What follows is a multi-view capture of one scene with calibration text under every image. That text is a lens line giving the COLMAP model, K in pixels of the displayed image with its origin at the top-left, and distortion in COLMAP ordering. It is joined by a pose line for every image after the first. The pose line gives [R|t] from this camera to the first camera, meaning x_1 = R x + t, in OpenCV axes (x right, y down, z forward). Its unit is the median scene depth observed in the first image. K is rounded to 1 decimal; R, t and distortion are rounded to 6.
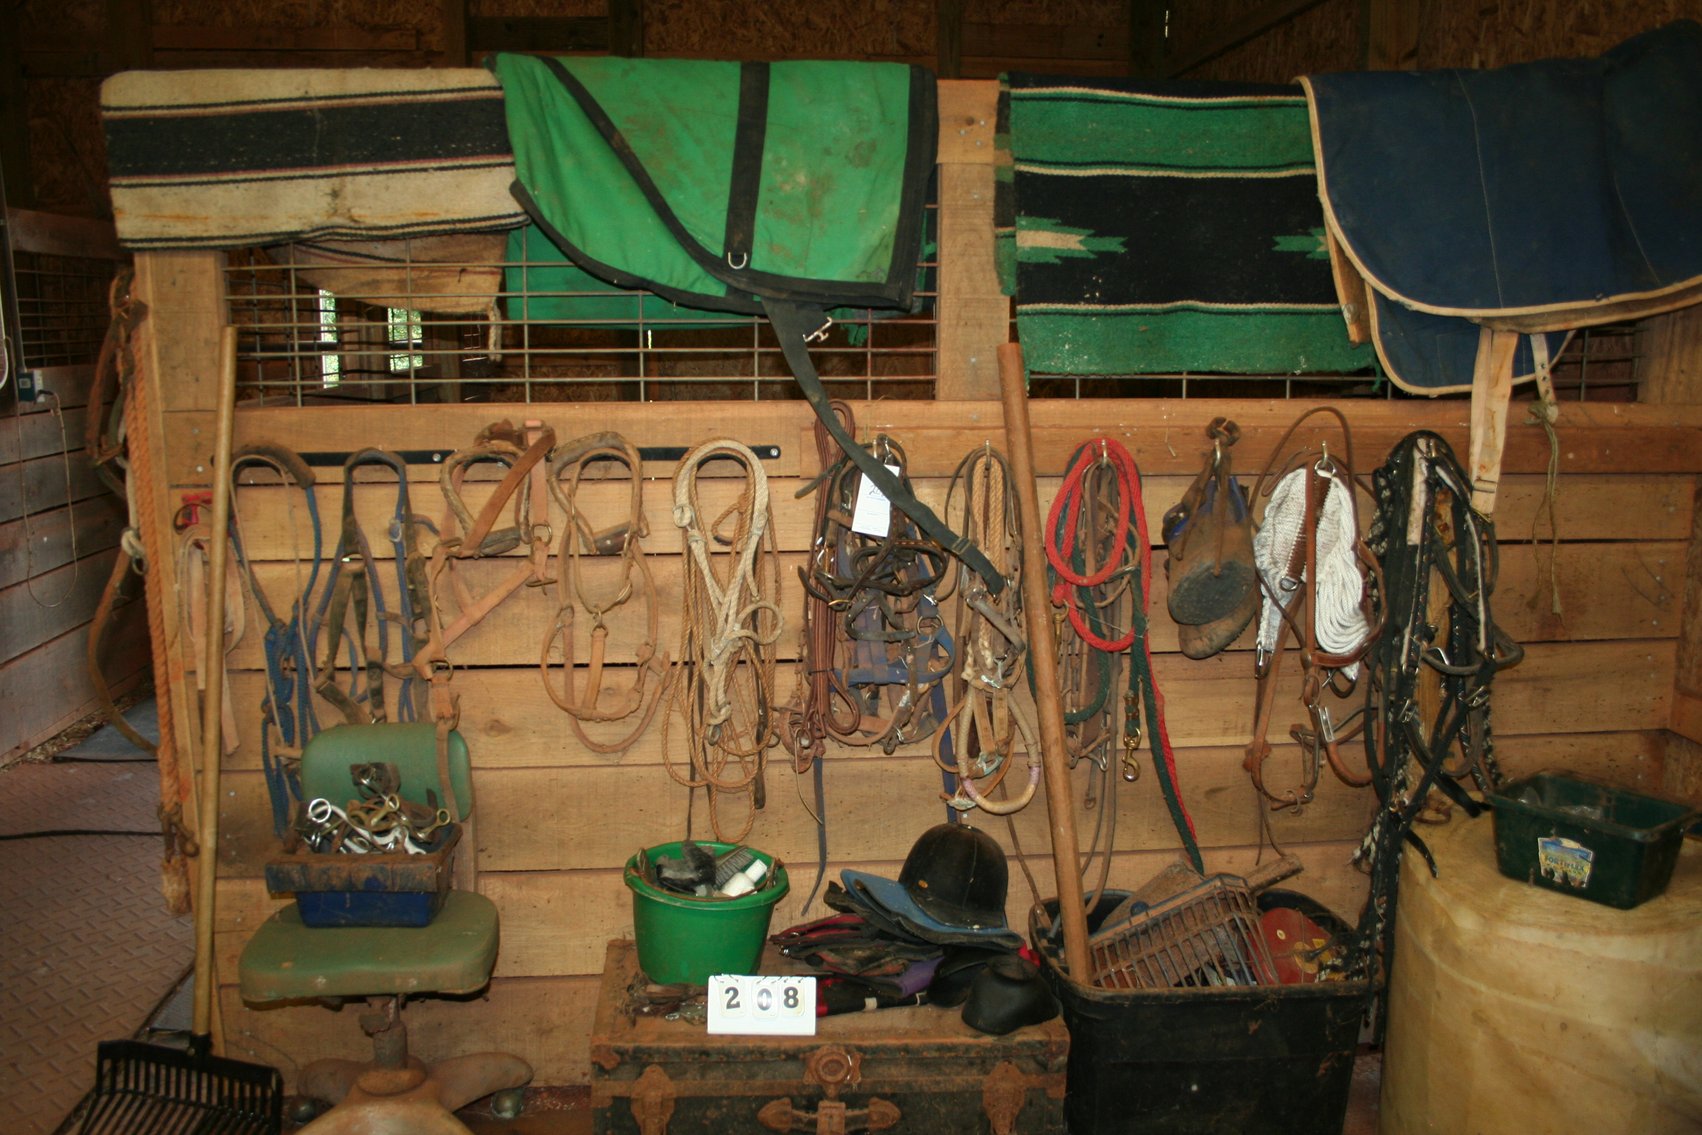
lens RADIAL K [[1431.6, 0, 845.9], [0, 1431.6, 564.9], [0, 0, 1]] dist [-0.152733, 0.122739]
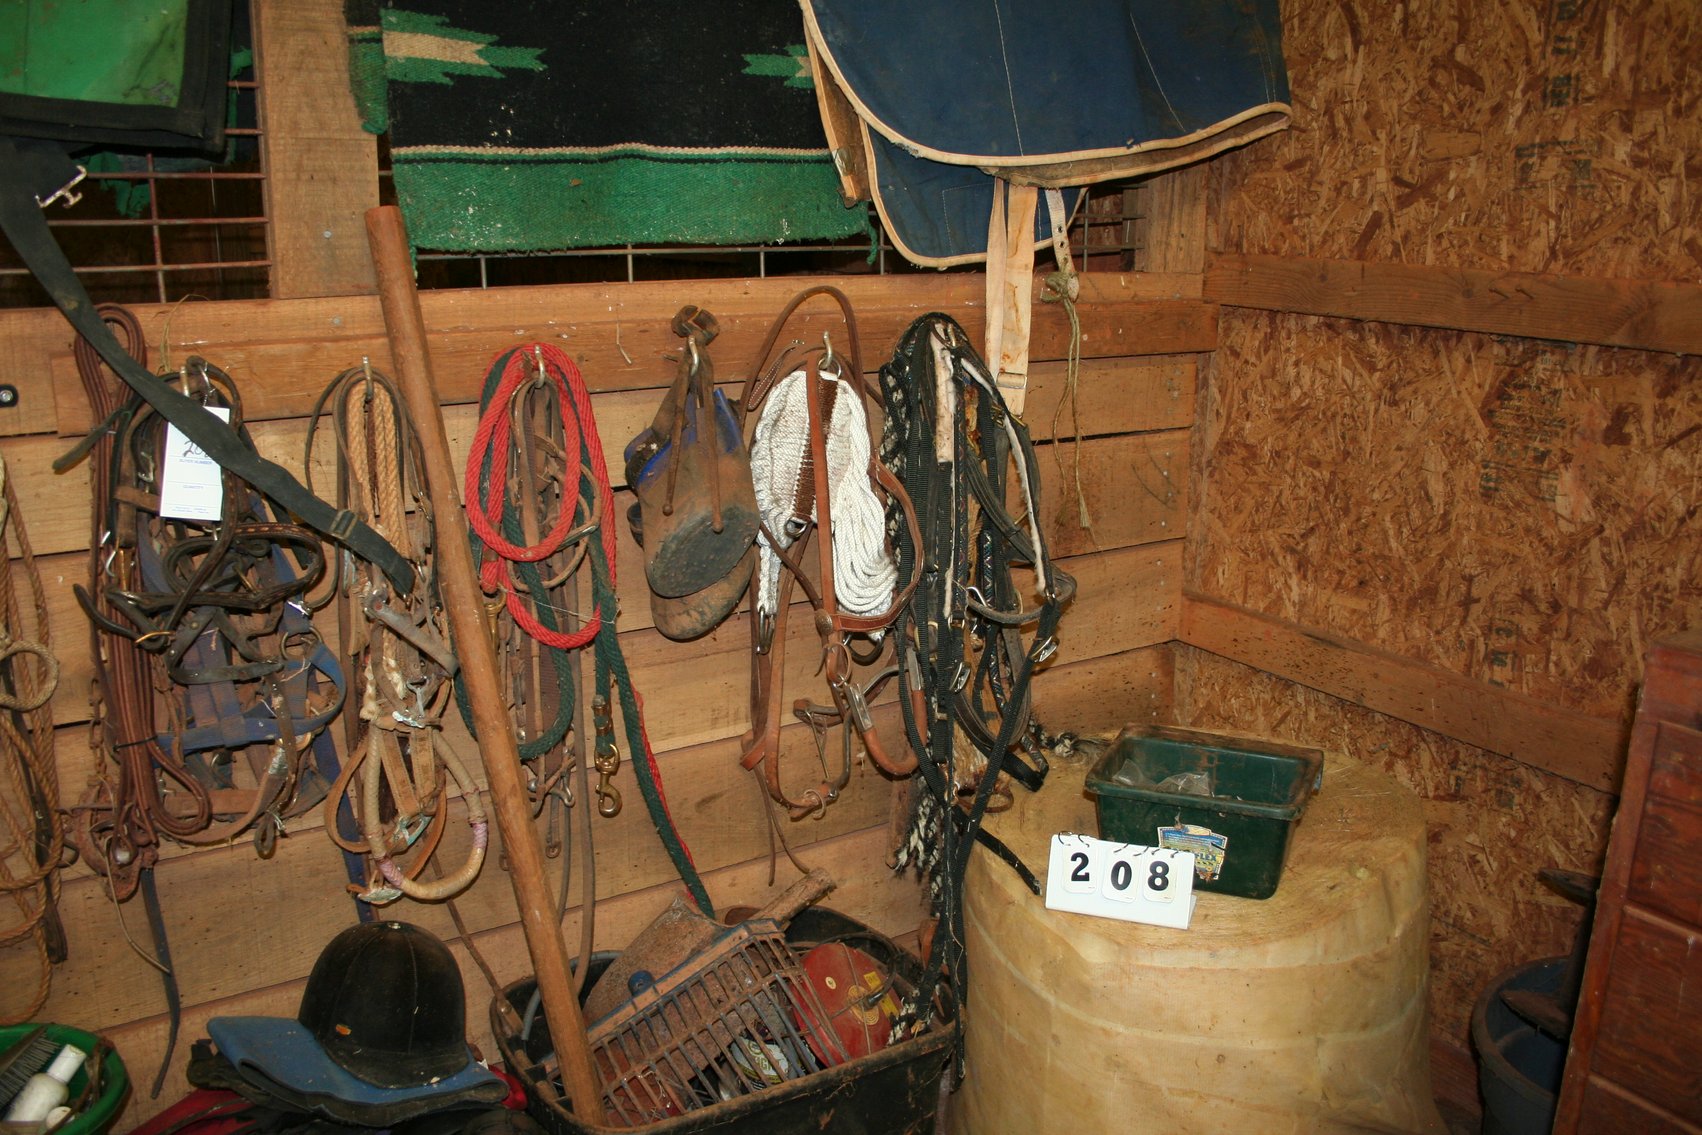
lens RADIAL K [[1431.6, 0, 854.0], [0, 1431.6, 576.6], [0, 0, 1]] dist [-0.152733, 0.122739]
pose [[0.880848, -0.113917, 0.459488, -0.009640], [0.073541, 0.991760, 0.104899, -0.037472], [-0.467652, -0.058609, 0.881967, 0.316088]]
